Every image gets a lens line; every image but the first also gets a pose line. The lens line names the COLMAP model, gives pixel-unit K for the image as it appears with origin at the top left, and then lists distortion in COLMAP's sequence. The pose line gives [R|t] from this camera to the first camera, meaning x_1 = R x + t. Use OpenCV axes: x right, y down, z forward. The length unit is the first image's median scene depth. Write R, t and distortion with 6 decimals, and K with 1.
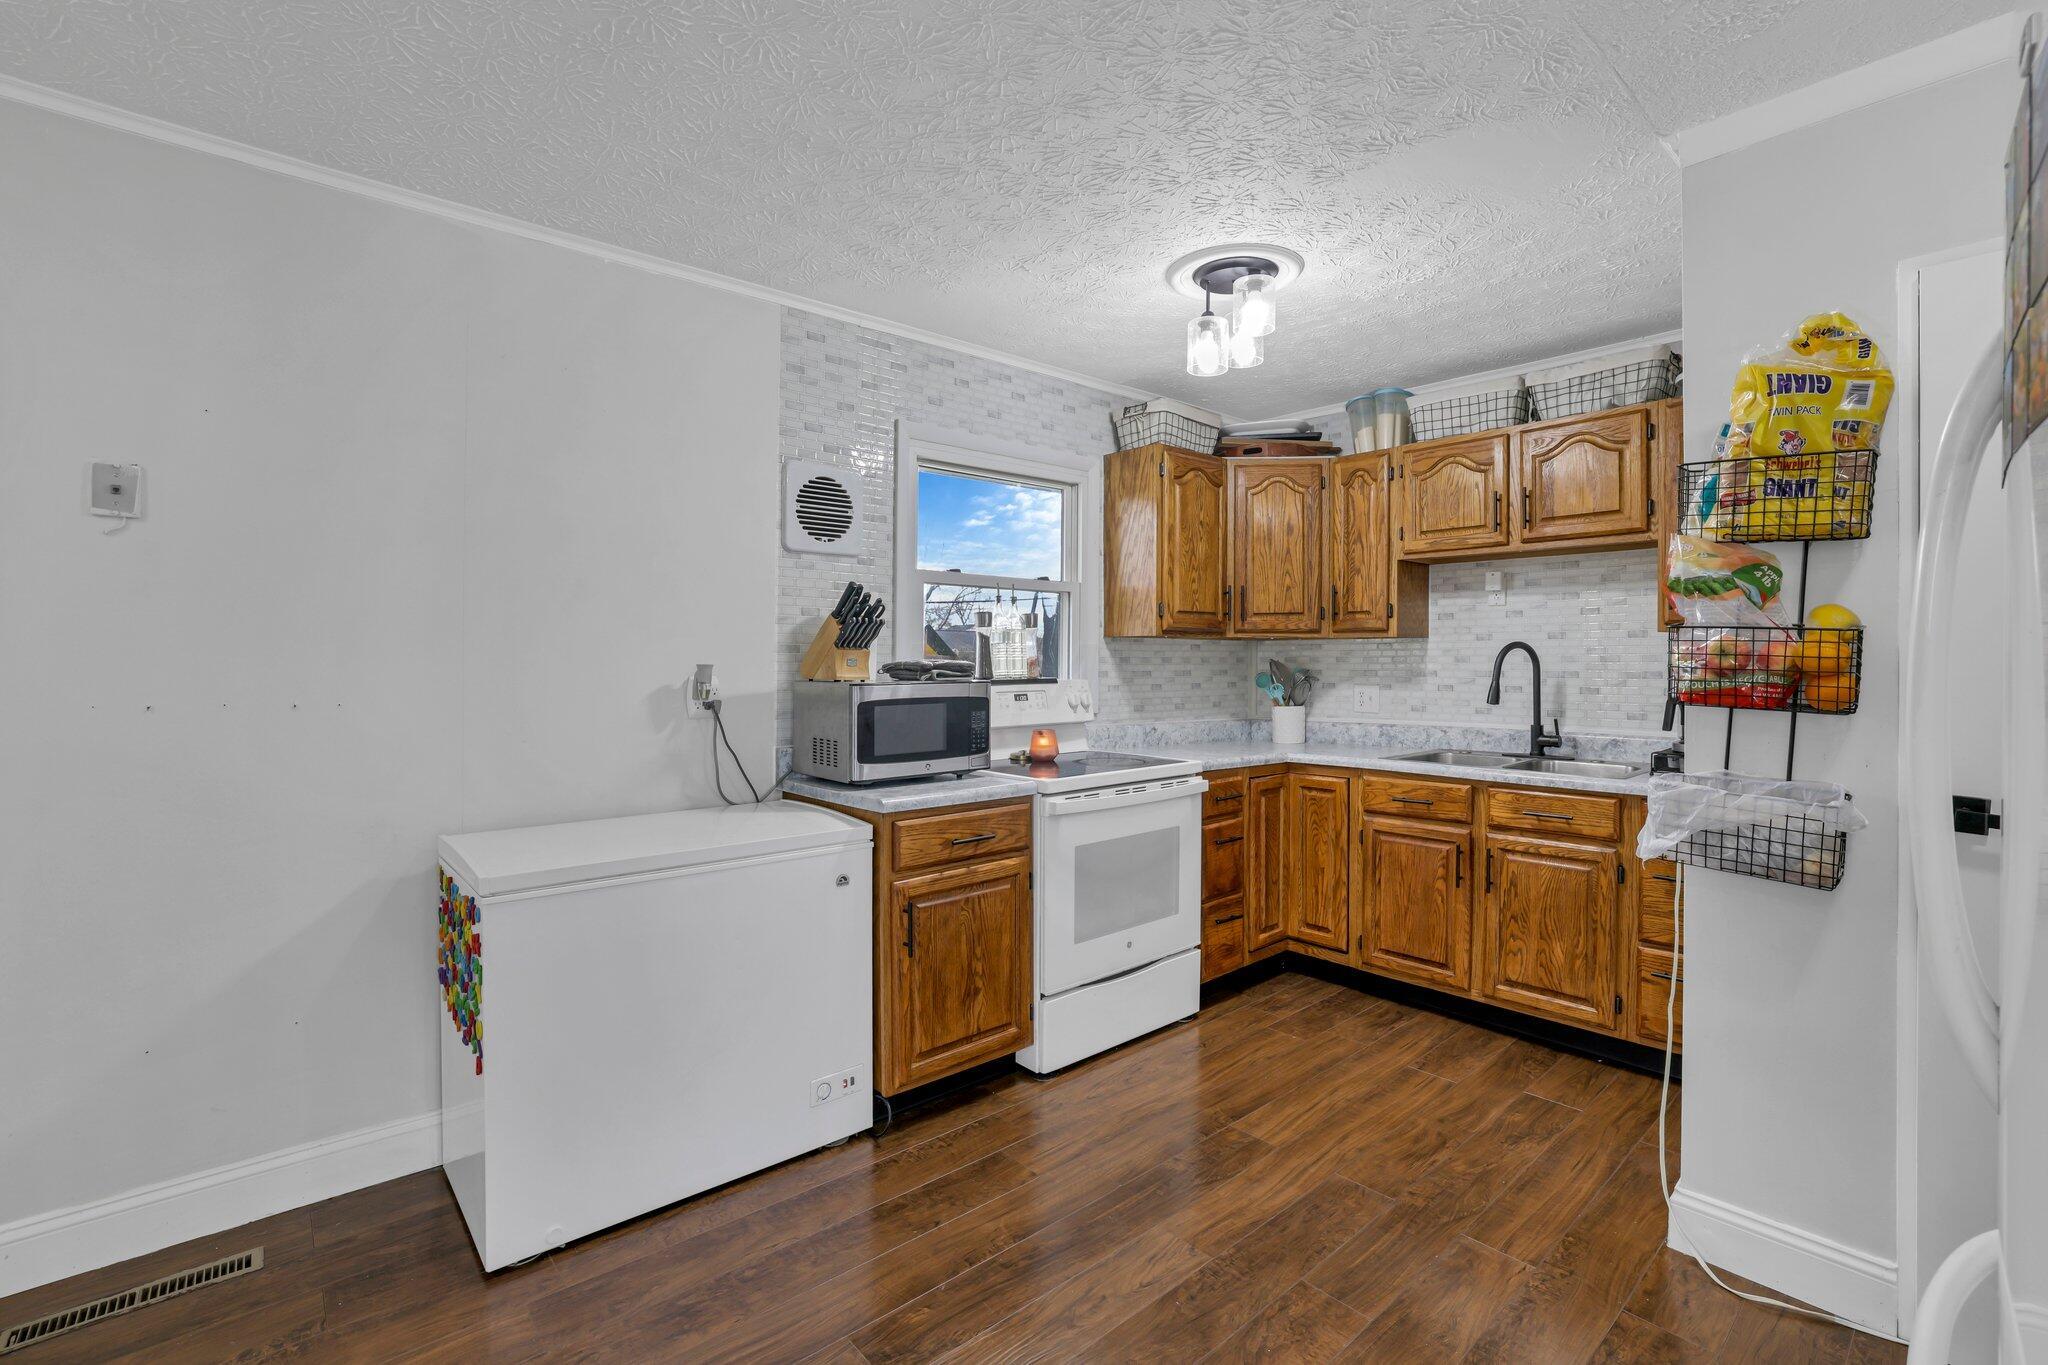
lens RADIAL K [[909.2, 0, 1011.2], [0, 909.2, 668.7], [0, 0, 1]] dist [-0.043202, 0.009410]
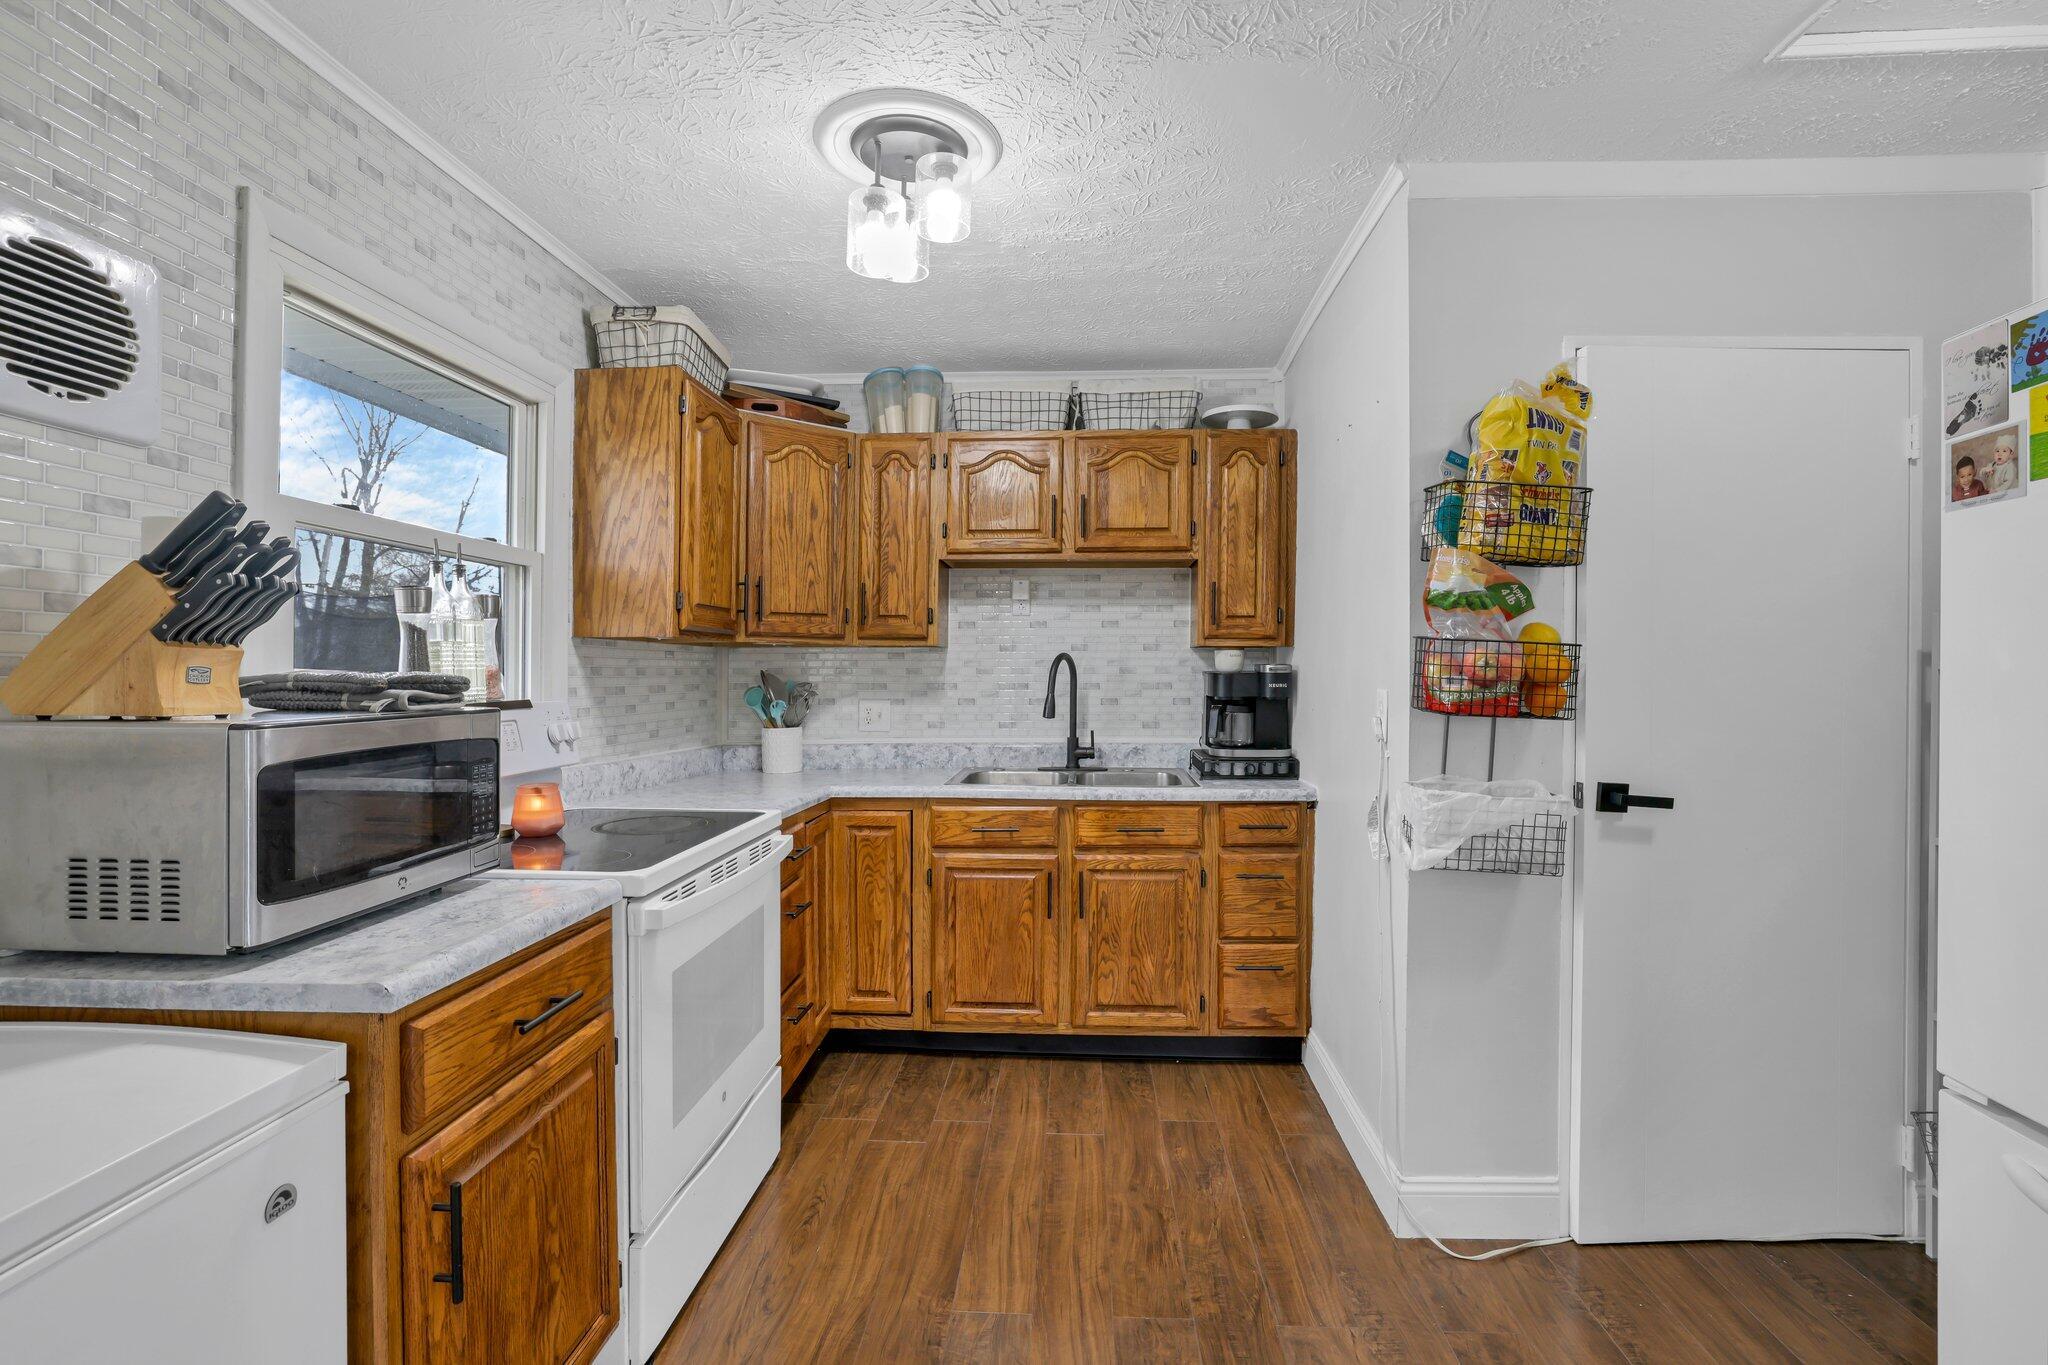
lens RADIAL K [[909.2, 0, 1042.1], [0, 909.2, 680.1], [0, 0, 1]] dist [-0.043202, 0.009410]
pose [[0.681772, -0.005422, 0.731544, -0.192664], [0.006026, 0.999980, 0.001796, -0.002846], [-0.731540, 0.003184, 0.681792, 0.375864]]
